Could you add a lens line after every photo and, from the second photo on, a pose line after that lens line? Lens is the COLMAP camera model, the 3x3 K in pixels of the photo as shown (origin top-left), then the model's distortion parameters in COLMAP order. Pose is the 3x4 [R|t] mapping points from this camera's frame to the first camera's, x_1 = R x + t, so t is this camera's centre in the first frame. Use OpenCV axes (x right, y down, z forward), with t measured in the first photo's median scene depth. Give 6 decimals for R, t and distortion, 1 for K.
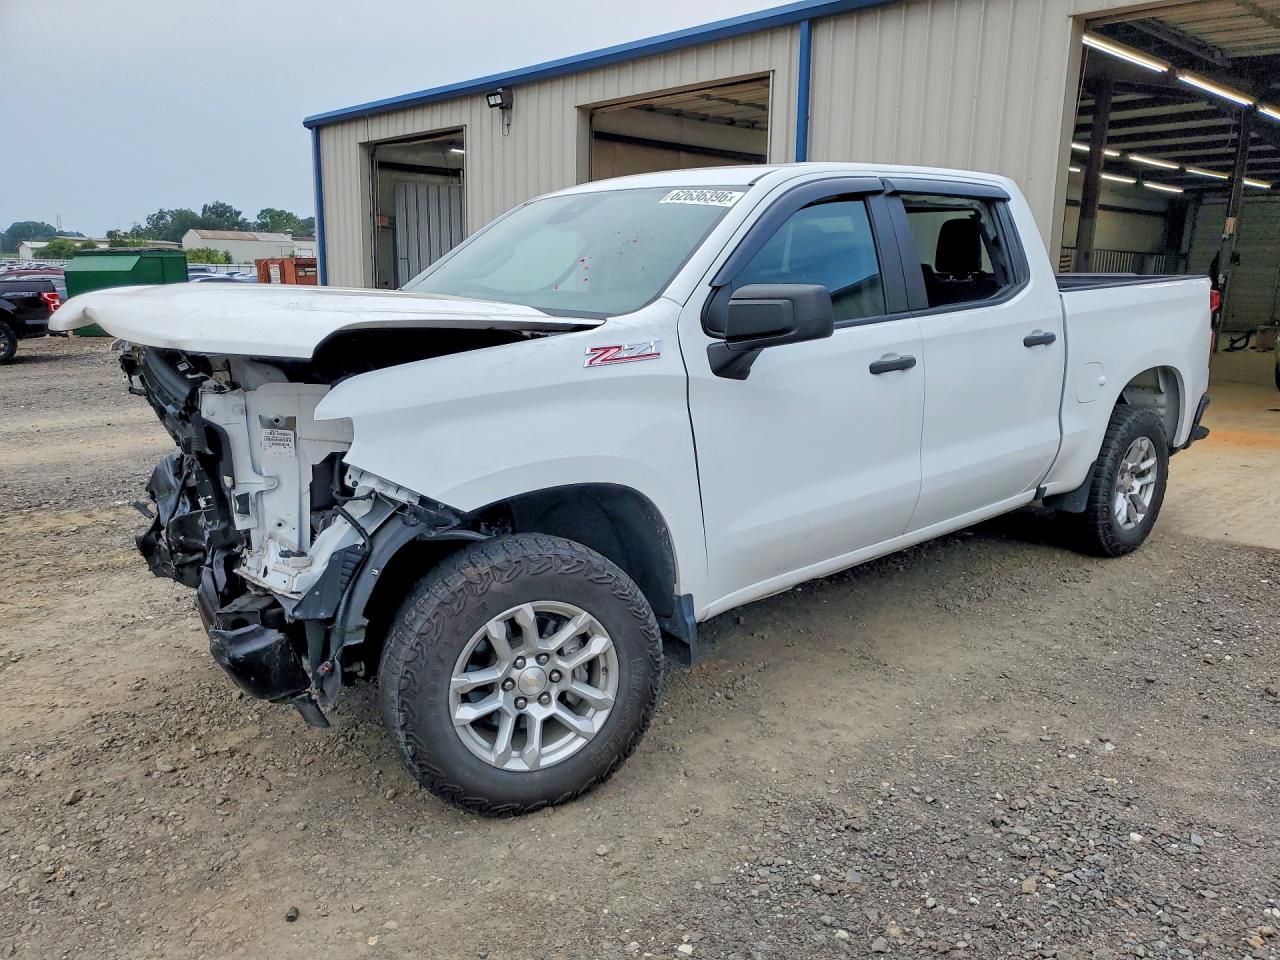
lens RADIAL K [[1036.6, 0, 631.6], [0, 1036.6, 480.4], [0, 0, 1]] dist [0.024060, -0.002132]
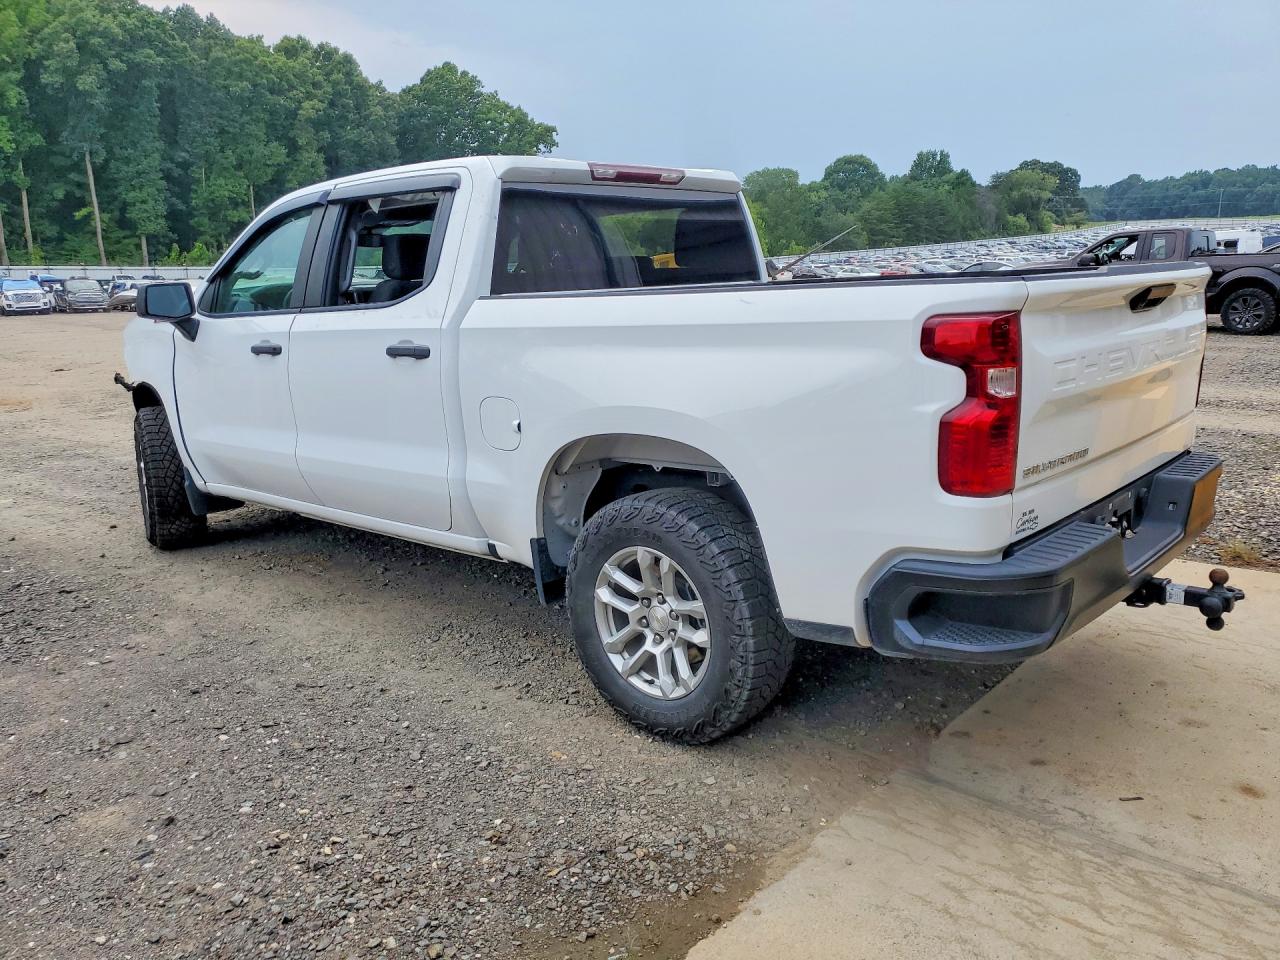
lens RADIAL K [[1036.6, 0, 631.6], [0, 1036.6, 480.4], [0, 0, 1]] dist [0.024060, -0.002132]
pose [[0.090875, 0.214467, -0.972495, 1.490555], [-0.176685, 0.964515, 0.196197, -0.275454], [0.980063, 0.153996, 0.125543, 1.276489]]
